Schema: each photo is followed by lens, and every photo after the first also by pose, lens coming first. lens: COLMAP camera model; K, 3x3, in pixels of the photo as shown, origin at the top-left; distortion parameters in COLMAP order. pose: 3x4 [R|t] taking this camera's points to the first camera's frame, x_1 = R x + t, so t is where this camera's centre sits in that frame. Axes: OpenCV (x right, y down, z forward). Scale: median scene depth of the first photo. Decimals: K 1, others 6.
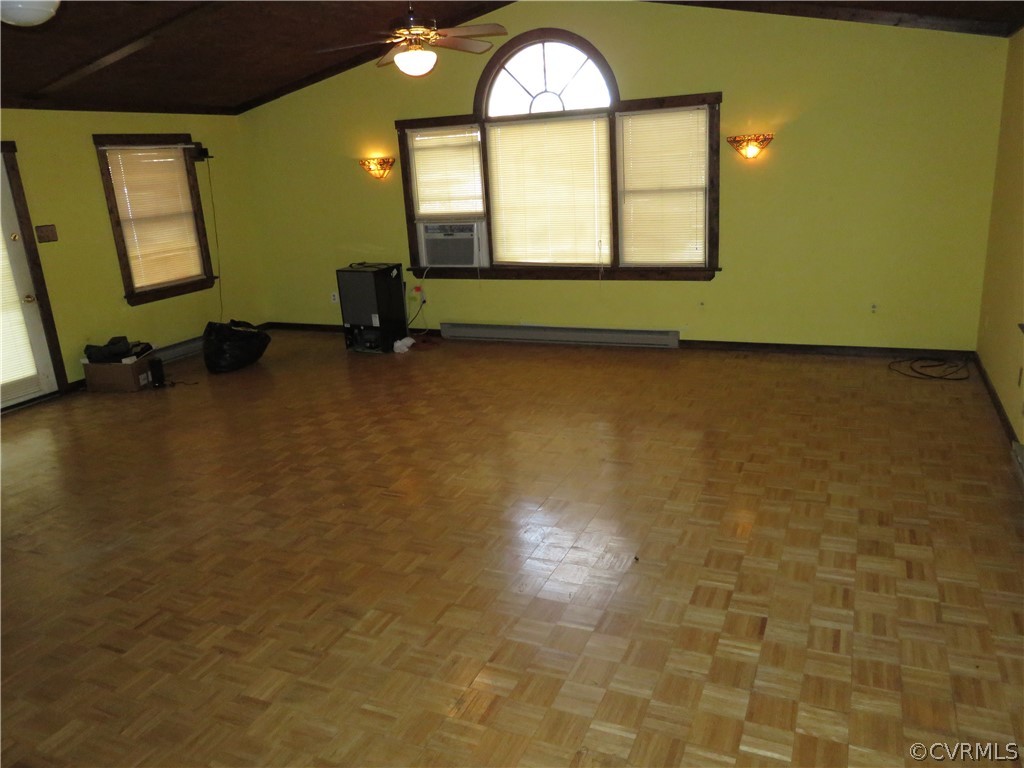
lens RADIAL K [[769.1, 0, 512.0], [0, 769.1, 384.0], [0, 0, 1]] dist [-0.008717, 0.001660]
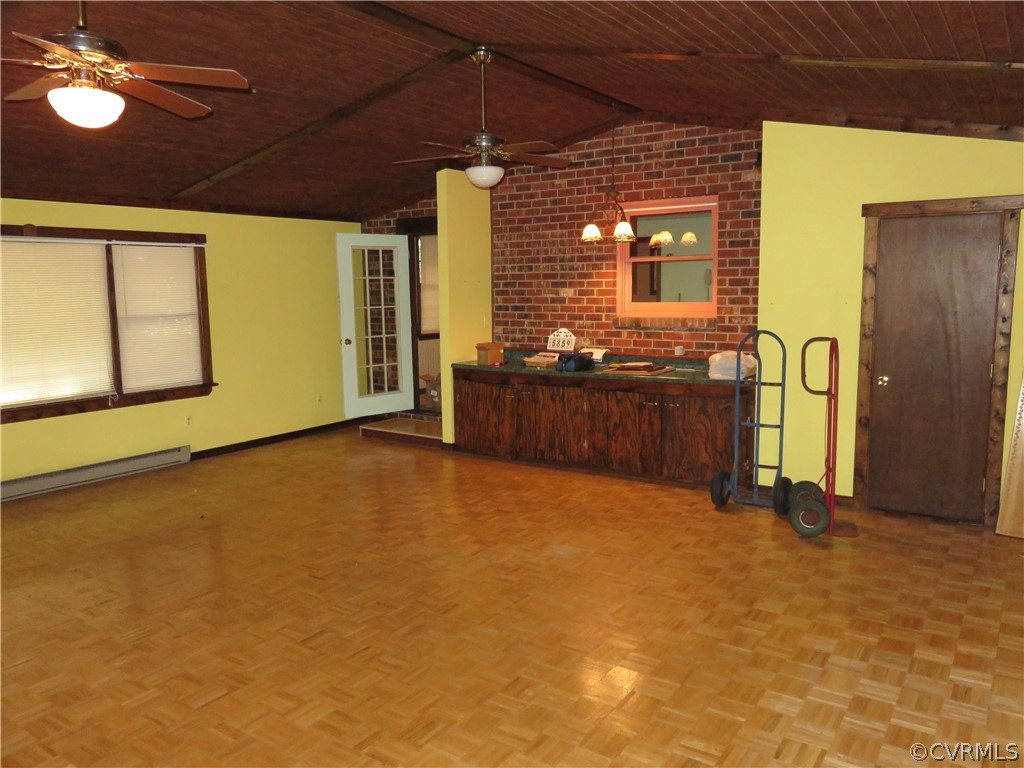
lens RADIAL K [[769.1, 0, 512.0], [0, 769.1, 384.0], [0, 0, 1]] dist [-0.008717, 0.001660]
pose [[-0.981593, 0.050753, 0.184119, -0.812849], [0.120393, 0.912812, 0.390231, -0.594176], [-0.148261, 0.405215, -0.902120, 2.298452]]
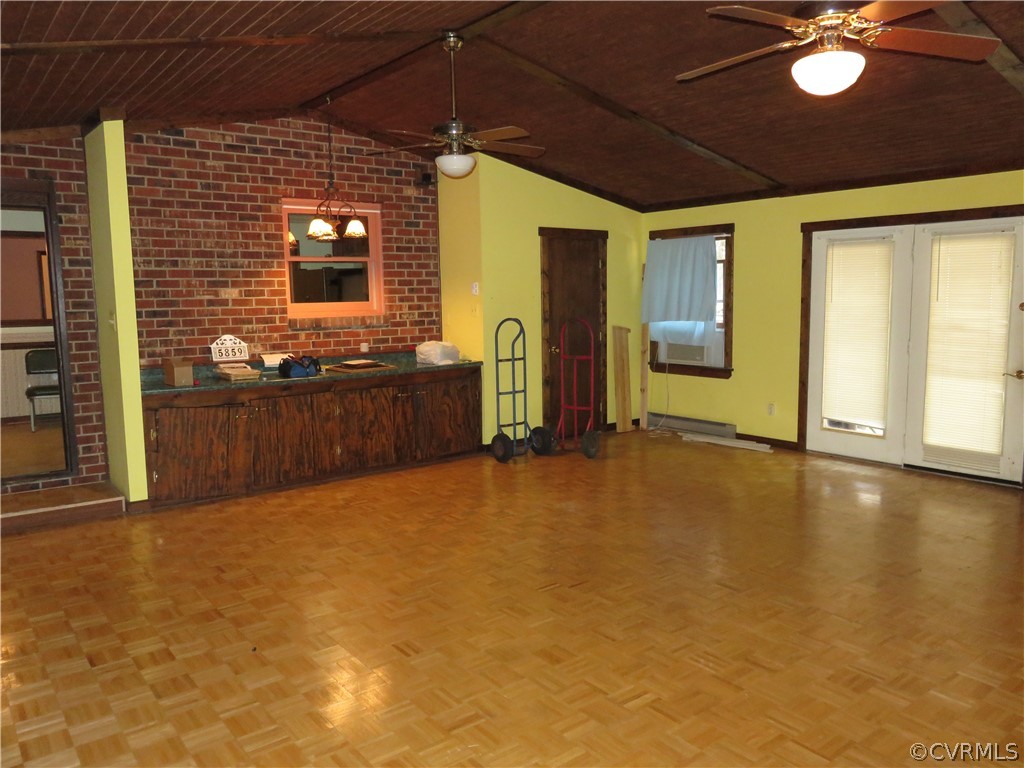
lens RADIAL K [[769.1, 0, 512.0], [0, 769.1, 384.0], [0, 0, 1]] dist [-0.008717, 0.001660]
pose [[-0.465947, 0.173769, -0.867582, 0.816510], [-0.212015, 0.930034, 0.300144, -0.461419], [0.859036, 0.323791, -0.396505, 1.592892]]
